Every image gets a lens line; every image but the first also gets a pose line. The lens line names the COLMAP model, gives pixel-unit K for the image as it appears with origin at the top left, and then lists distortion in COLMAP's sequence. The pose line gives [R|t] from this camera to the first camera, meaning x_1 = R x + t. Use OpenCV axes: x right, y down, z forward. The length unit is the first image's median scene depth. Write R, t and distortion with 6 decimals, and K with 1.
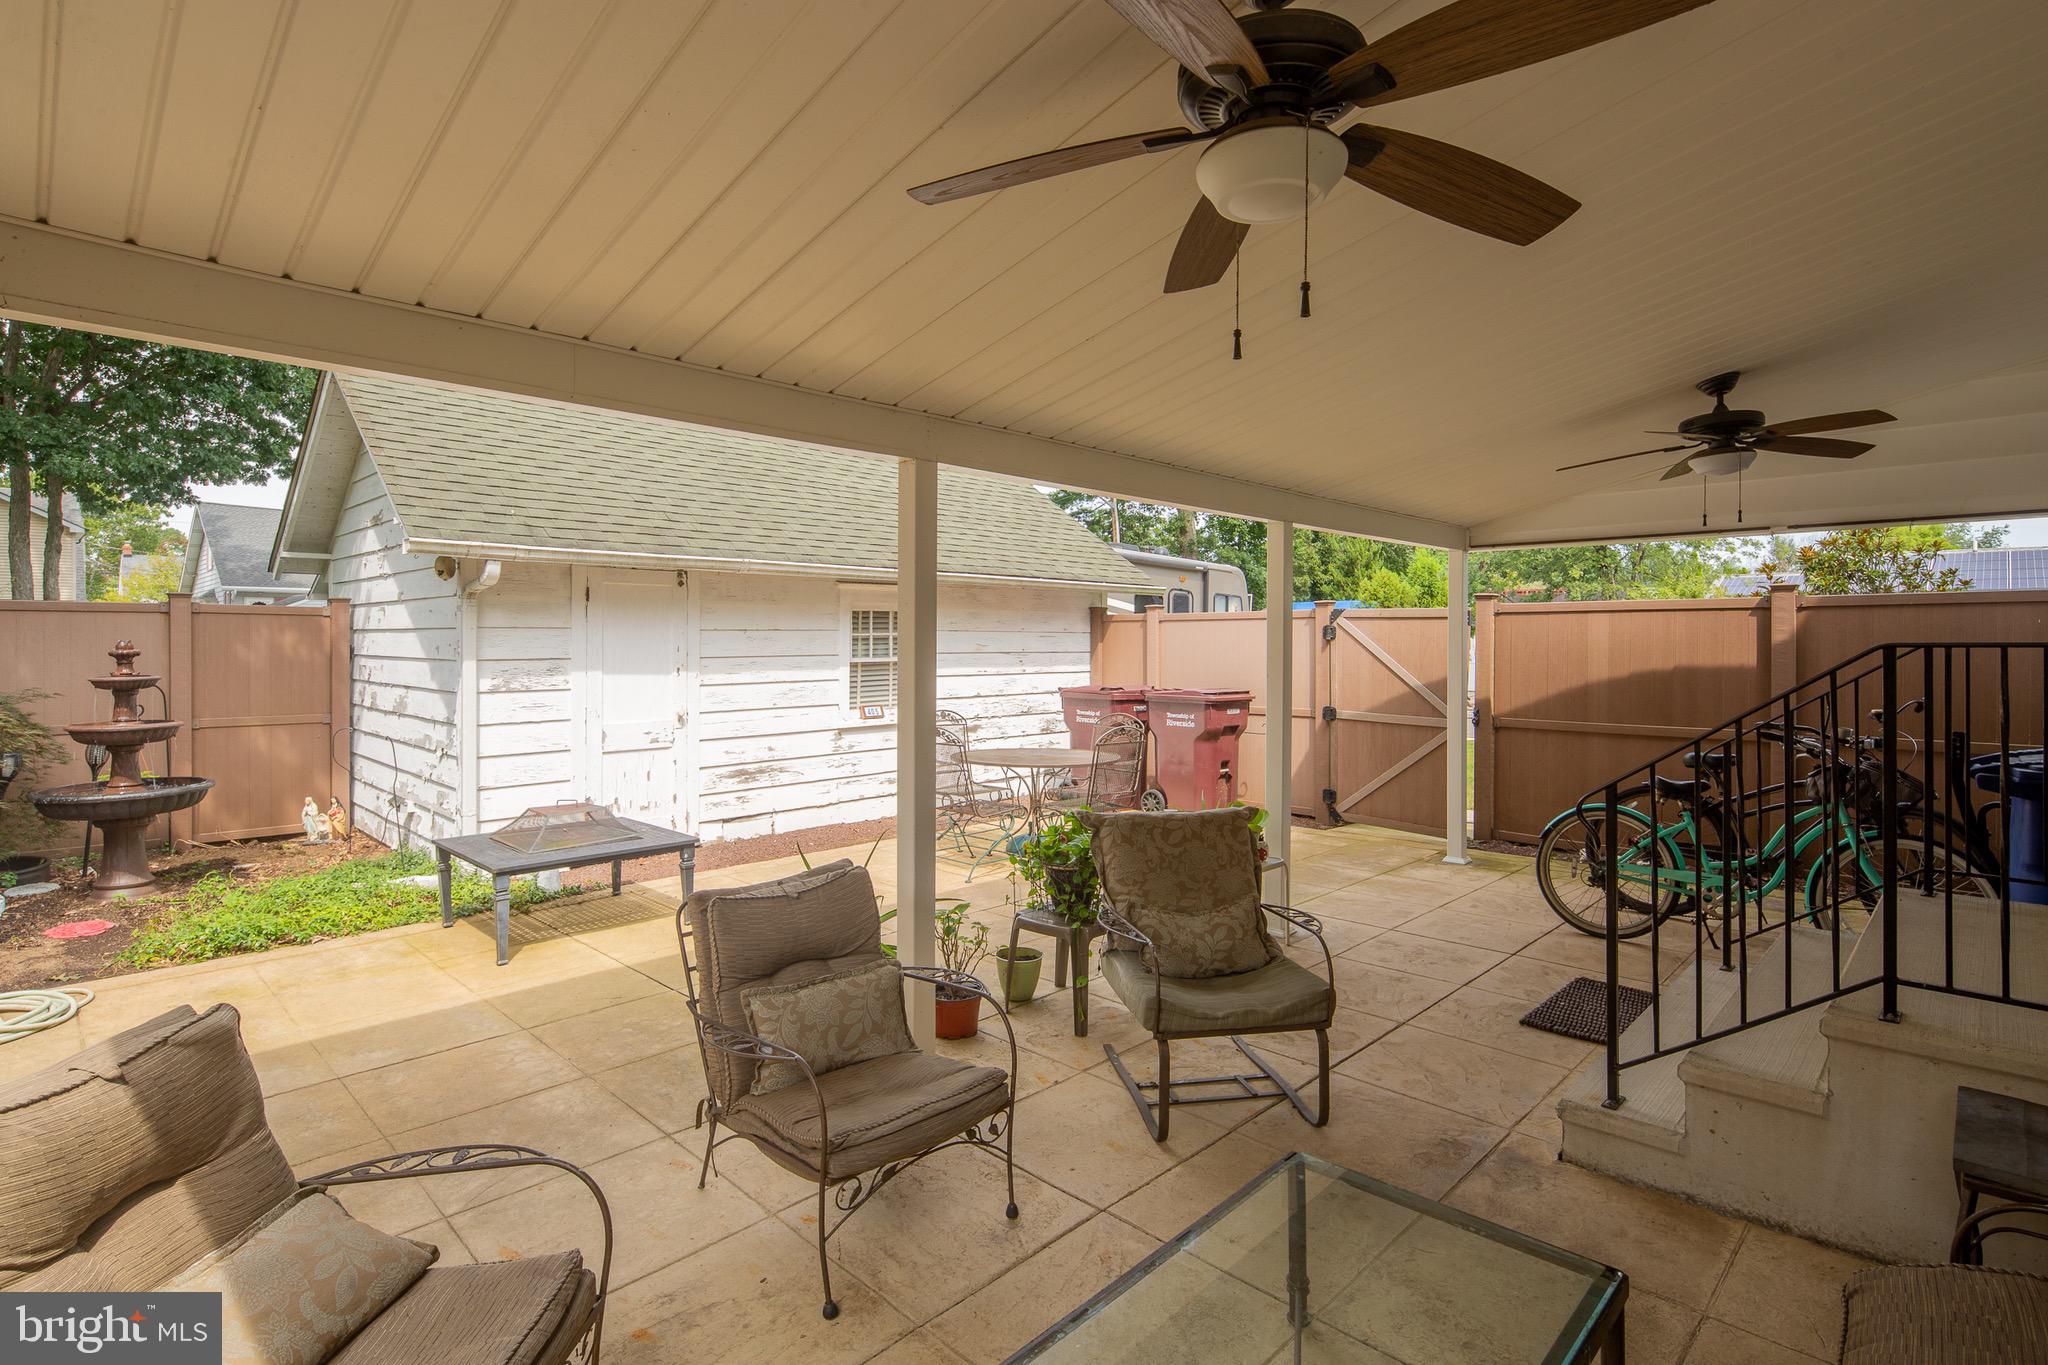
lens RADIAL K [[1000.7, 0, 1027.5], [0, 1000.7, 643.4], [0, 0, 1]] dist [-0.000469, -0.000416]
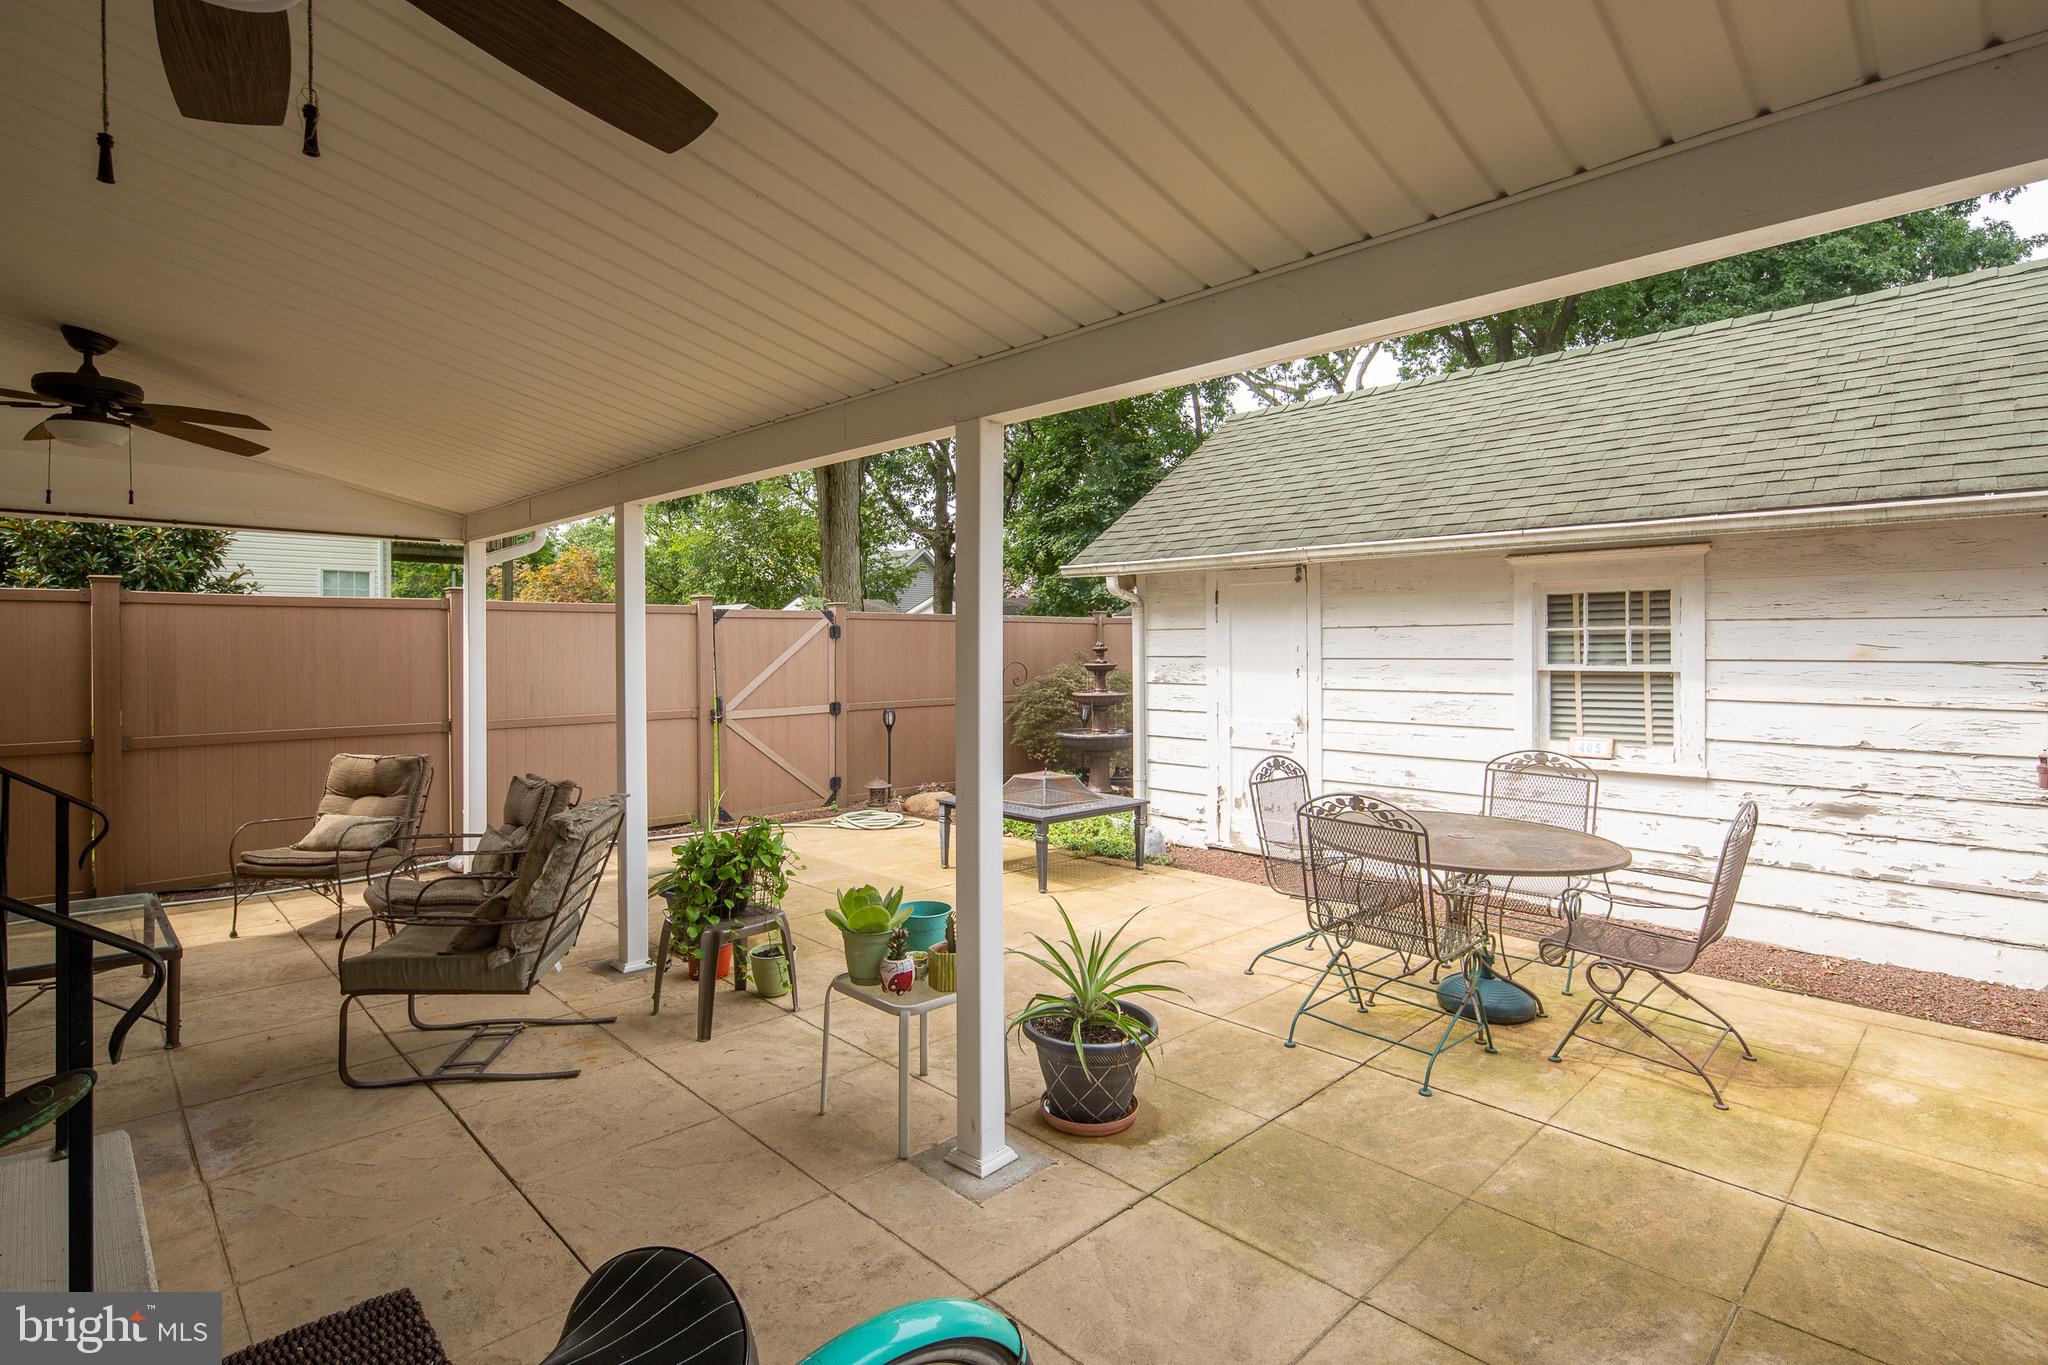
lens RADIAL K [[1000.7, 0, 1027.5], [0, 1000.7, 643.4], [0, 0, 1]] dist [-0.000469, -0.000416]
pose [[-0.020856, 0.002304, -0.999780, 0.588139], [0.002546, 0.999994, 0.002251, -0.002247], [0.999779, -0.002499, -0.020862, 0.755282]]
